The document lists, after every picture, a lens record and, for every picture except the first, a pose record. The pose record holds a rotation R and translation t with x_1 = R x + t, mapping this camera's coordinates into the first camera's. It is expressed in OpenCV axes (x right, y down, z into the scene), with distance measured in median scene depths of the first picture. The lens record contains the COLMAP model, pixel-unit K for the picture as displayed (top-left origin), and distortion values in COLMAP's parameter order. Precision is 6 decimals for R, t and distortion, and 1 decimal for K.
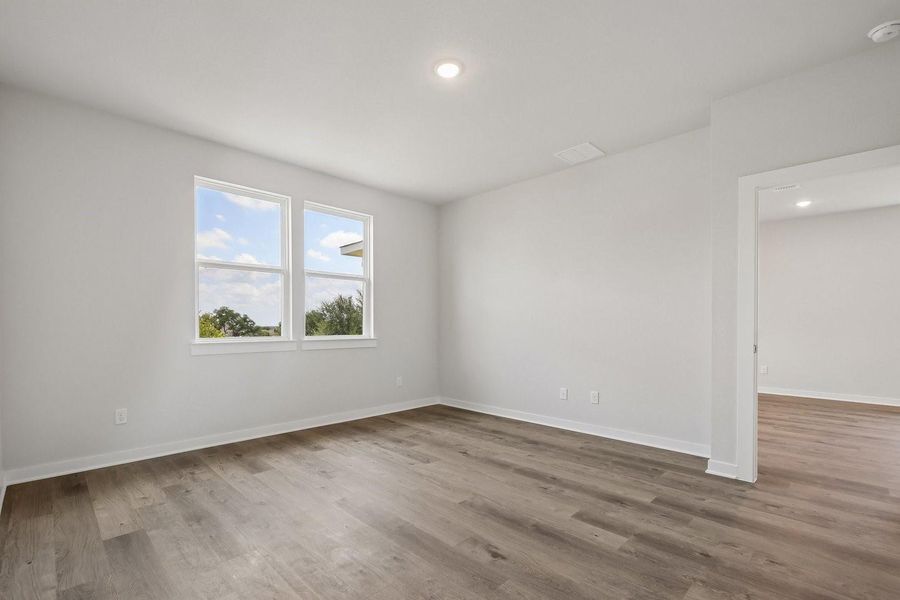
lens RADIAL K [[398.0, 0, 430.1], [0, 398.0, 327.9], [0, 0, 1]] dist [0.006884, -0.001712]
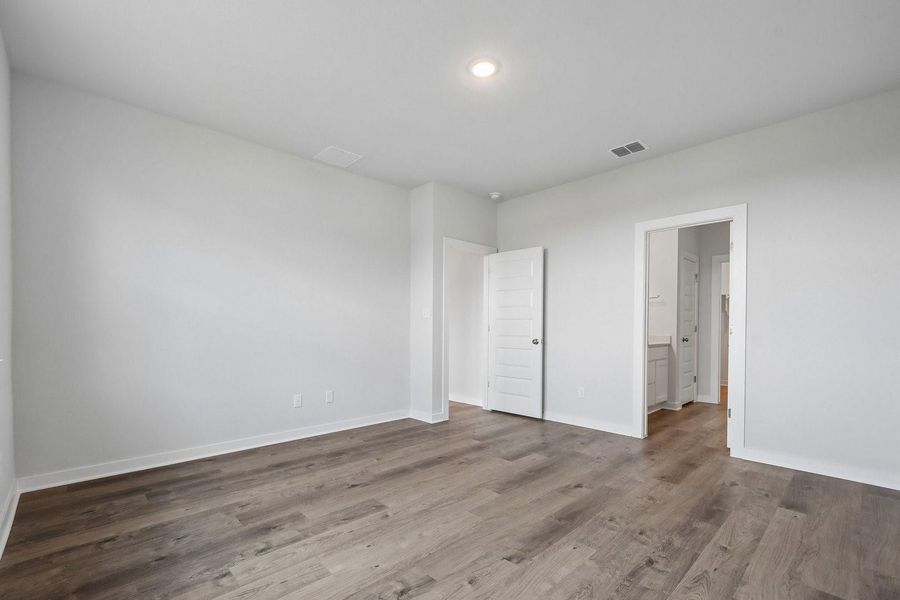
lens RADIAL K [[398.0, 0, 439.1], [0, 398.0, 324.8], [0, 0, 1]] dist [0.006884, -0.001712]
pose [[0.018551, 0.003450, 0.999822, -0.717684], [0.000955, 0.999994, -0.003468, -0.007322], [-0.999827, 0.001020, 0.018548, 0.818549]]
